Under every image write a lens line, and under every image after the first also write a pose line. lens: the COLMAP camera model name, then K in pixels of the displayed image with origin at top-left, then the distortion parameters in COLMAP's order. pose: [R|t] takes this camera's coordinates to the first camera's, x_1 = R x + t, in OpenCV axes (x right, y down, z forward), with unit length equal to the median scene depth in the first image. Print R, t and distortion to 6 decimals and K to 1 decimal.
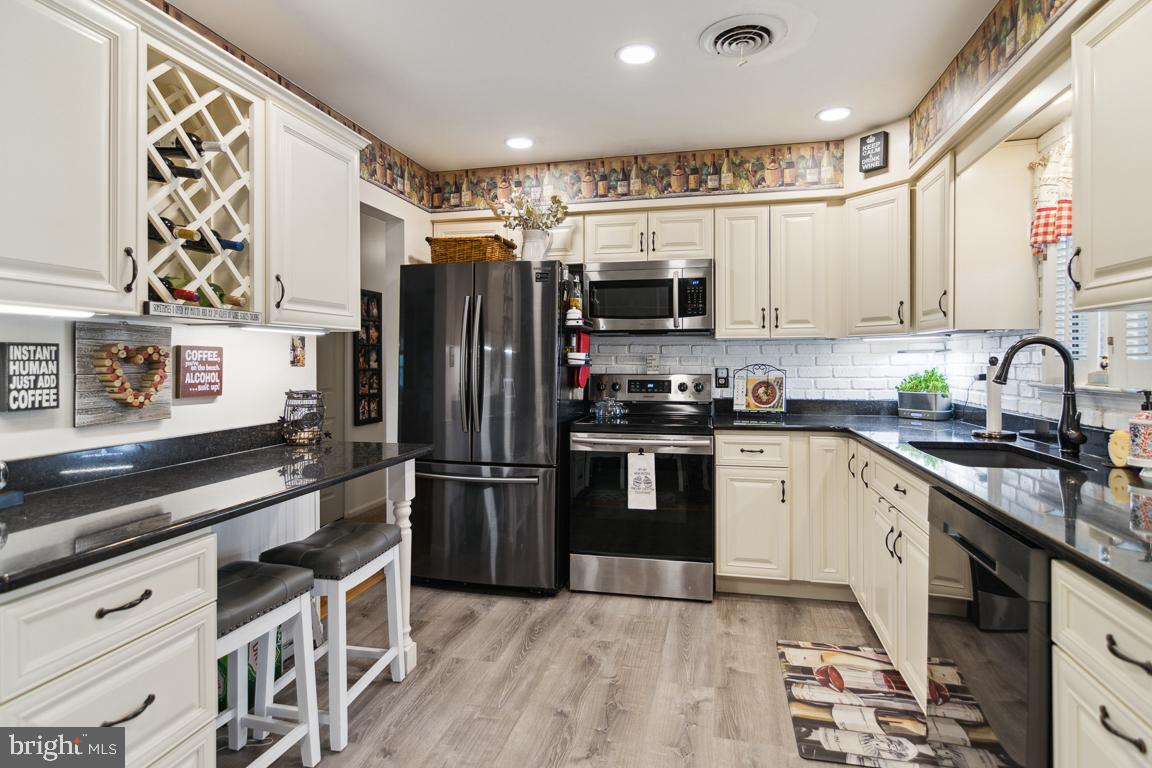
lens RADIAL K [[601.6, 0, 567.9], [0, 601.6, 360.2], [0, 0, 1]] dist [-0.000256, 0.002915]
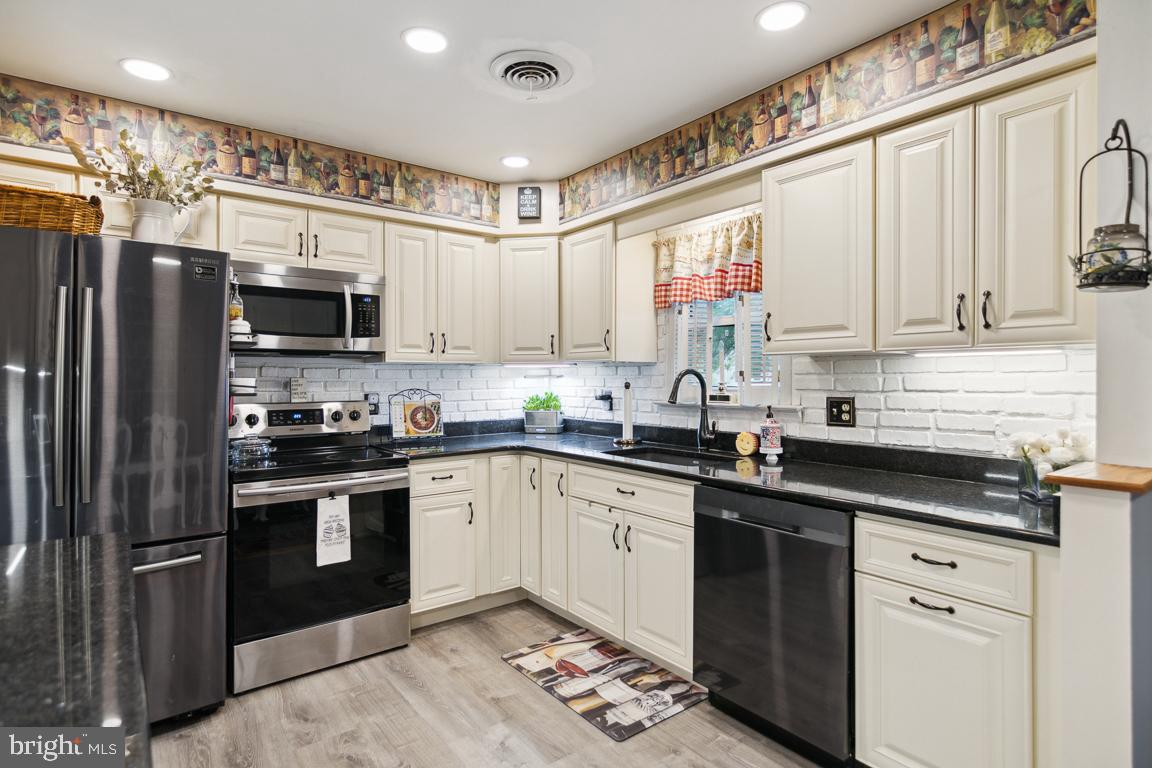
lens RADIAL K [[601.6, 0, 568.1], [0, 601.6, 379.4], [0, 0, 1]] dist [-0.000256, 0.002915]
pose [[0.642506, -0.001711, 0.766278, -0.322248], [0.001707, 0.999998, 0.000801, -0.011163], [-0.766278, 0.000793, 0.642508, 0.211121]]
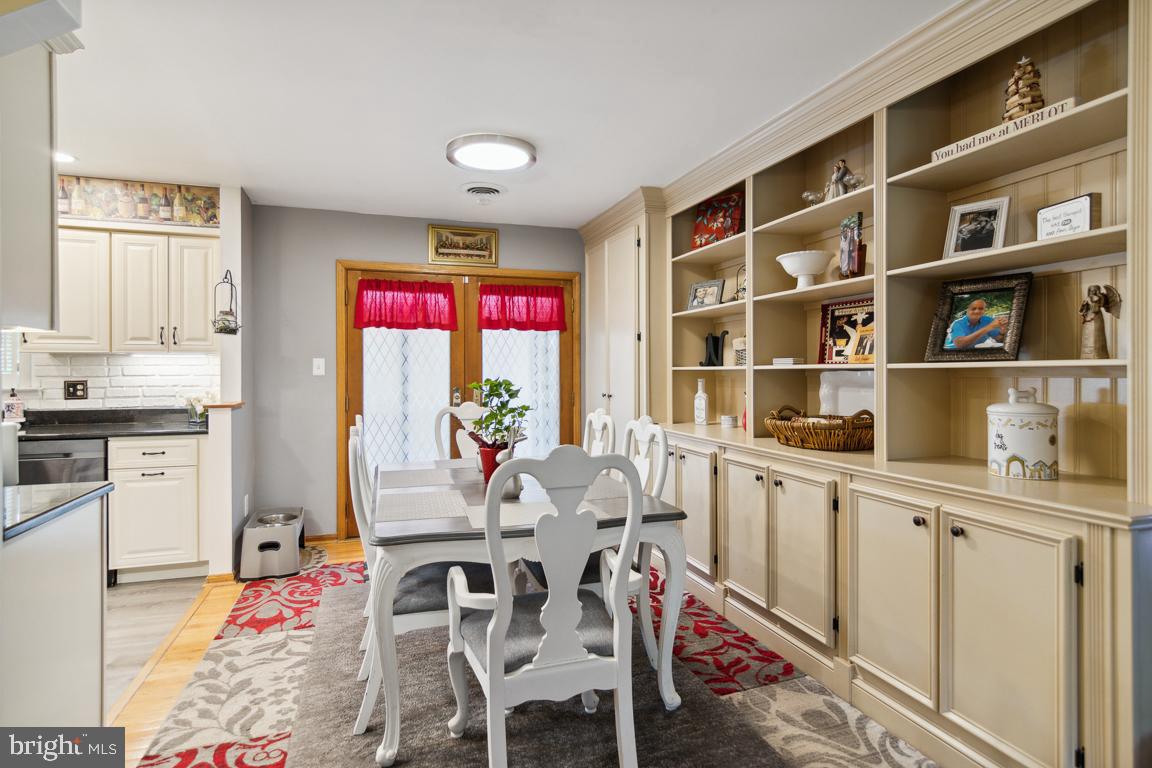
lens RADIAL K [[601.6, 0, 580.6], [0, 601.6, 372.3], [0, 0, 1]] dist [-0.000256, 0.002915]
pose [[-0.534400, 0.001481, 0.845230, -1.090702], [0.004683, 0.999988, 0.001209, 0.000005], [-0.845219, 0.004604, -0.534401, 0.231331]]
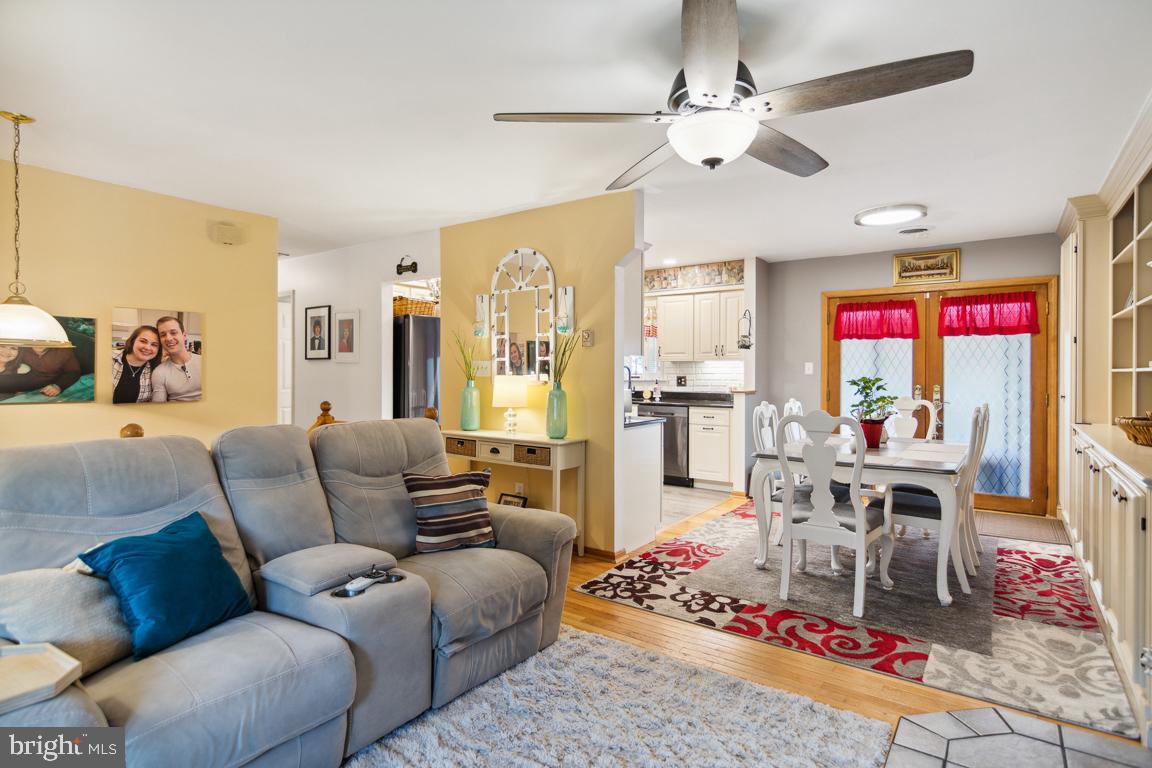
lens RADIAL K [[601.6, 0, 568.2], [0, 601.6, 377.3], [0, 0, 1]] dist [-0.000256, 0.002915]
pose [[0.388254, -0.007267, 0.921524, -1.749378], [-0.001298, 0.999964, 0.008432, -0.000100], [-0.921551, -0.004469, 0.388230, -0.042976]]
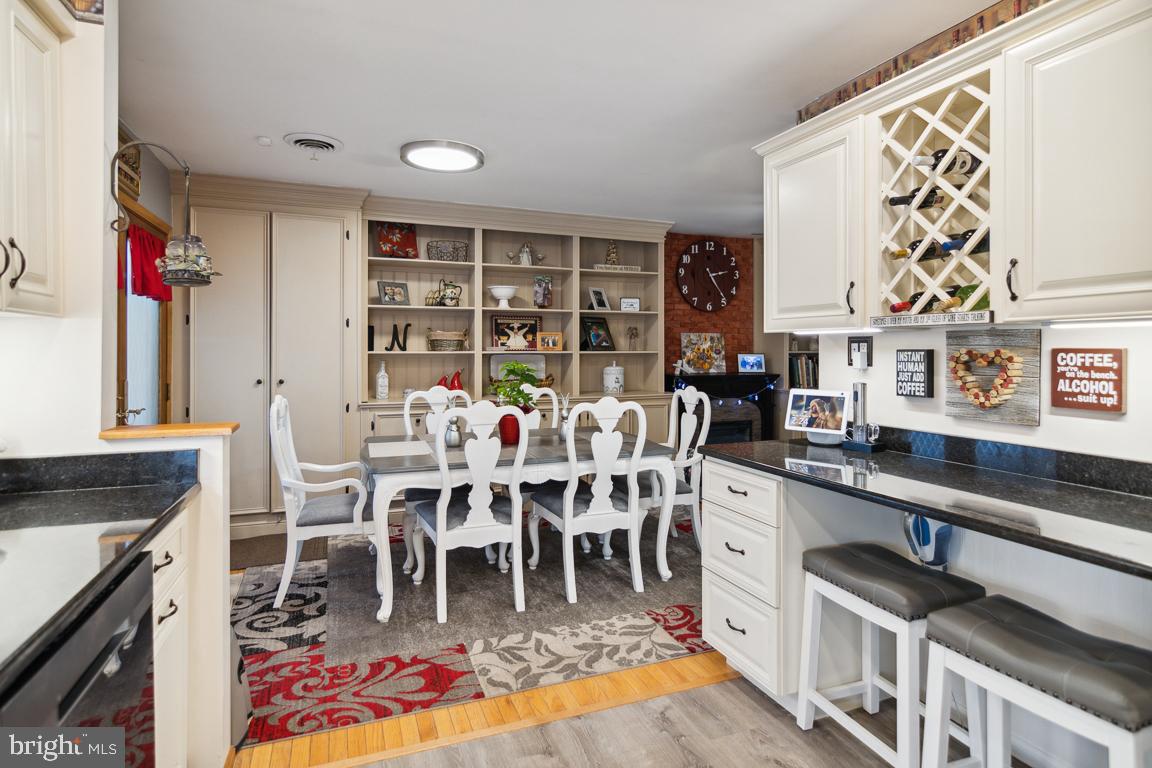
lens RADIAL K [[601.6, 0, 576.2], [0, 601.6, 347.0], [0, 0, 1]] dist [-0.000256, 0.002915]
pose [[-0.816729, -0.005045, -0.577000, 0.294595], [-0.003028, 0.999985, -0.004458, -0.012979], [0.577014, -0.001893, -0.816732, 0.864361]]
